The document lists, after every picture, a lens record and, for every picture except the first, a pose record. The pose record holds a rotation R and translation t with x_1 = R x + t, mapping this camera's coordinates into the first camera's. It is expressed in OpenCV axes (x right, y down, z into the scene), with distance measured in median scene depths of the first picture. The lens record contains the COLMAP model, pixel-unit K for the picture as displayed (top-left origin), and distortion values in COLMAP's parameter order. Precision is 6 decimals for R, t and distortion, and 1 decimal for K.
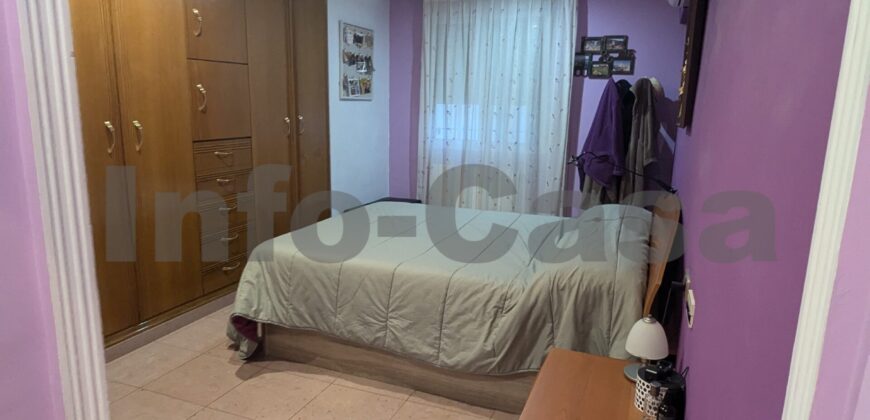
lens RADIAL K [[560.0, 0, 435.2], [0, 560.0, 221.8], [0, 0, 1]] dist [0.004593, -0.000627]
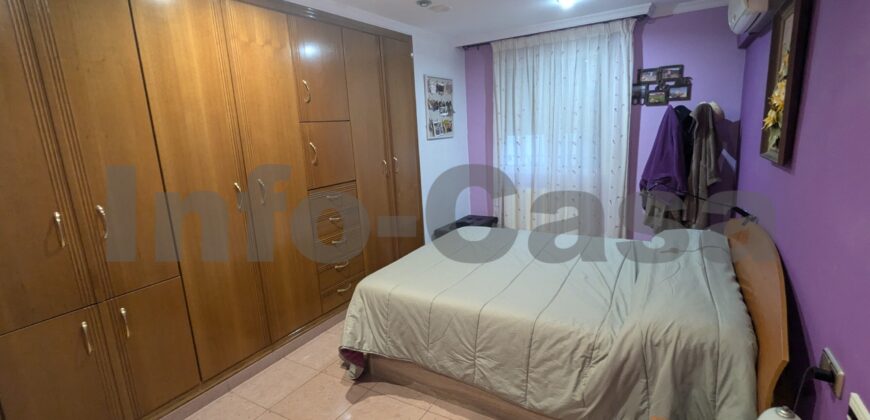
lens RADIAL K [[407.6, 0, 438.9], [0, 407.6, 213.7], [0, 0, 1]] dist [-0.002334, -0.000314]
pose [[0.986416, -0.040248, -0.159262, -0.016907], [0.042079, 0.999081, 0.008141, -0.098805], [0.158788, -0.014732, 0.987203, 0.198330]]
